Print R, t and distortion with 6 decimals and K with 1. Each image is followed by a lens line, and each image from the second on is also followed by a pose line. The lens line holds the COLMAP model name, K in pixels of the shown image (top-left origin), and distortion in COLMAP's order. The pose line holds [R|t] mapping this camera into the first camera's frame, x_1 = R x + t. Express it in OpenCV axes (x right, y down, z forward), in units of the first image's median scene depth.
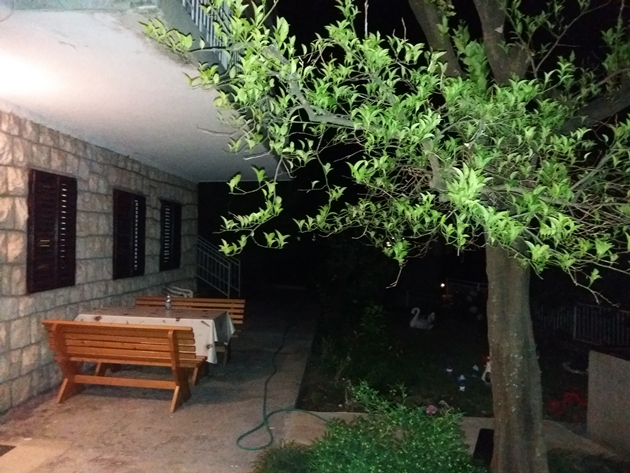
lens RADIAL K [[508.0, 0, 315.0], [0, 508.0, 236.5], [0, 0, 1]] dist [0.097362, -0.215716]
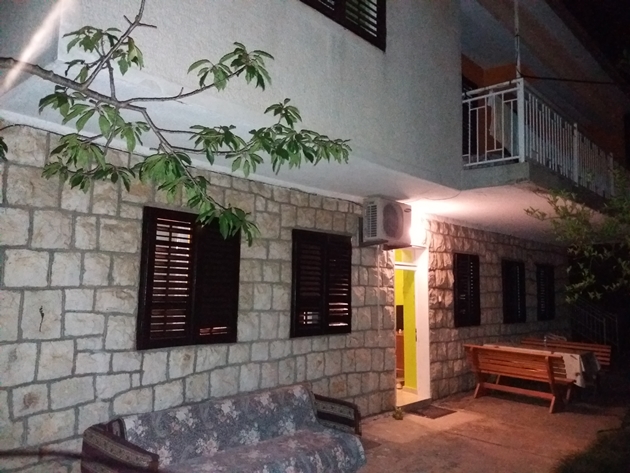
lens RADIAL K [[508.0, 0, 315.0], [0, 508.0, 236.5], [0, 0, 1]] dist [0.097362, -0.215716]
pose [[0.763432, -0.069520, -0.642136, 0.168131], [0.000198, 0.994216, -0.107403, -0.003257], [0.645888, 0.081868, 0.759030, -0.539350]]
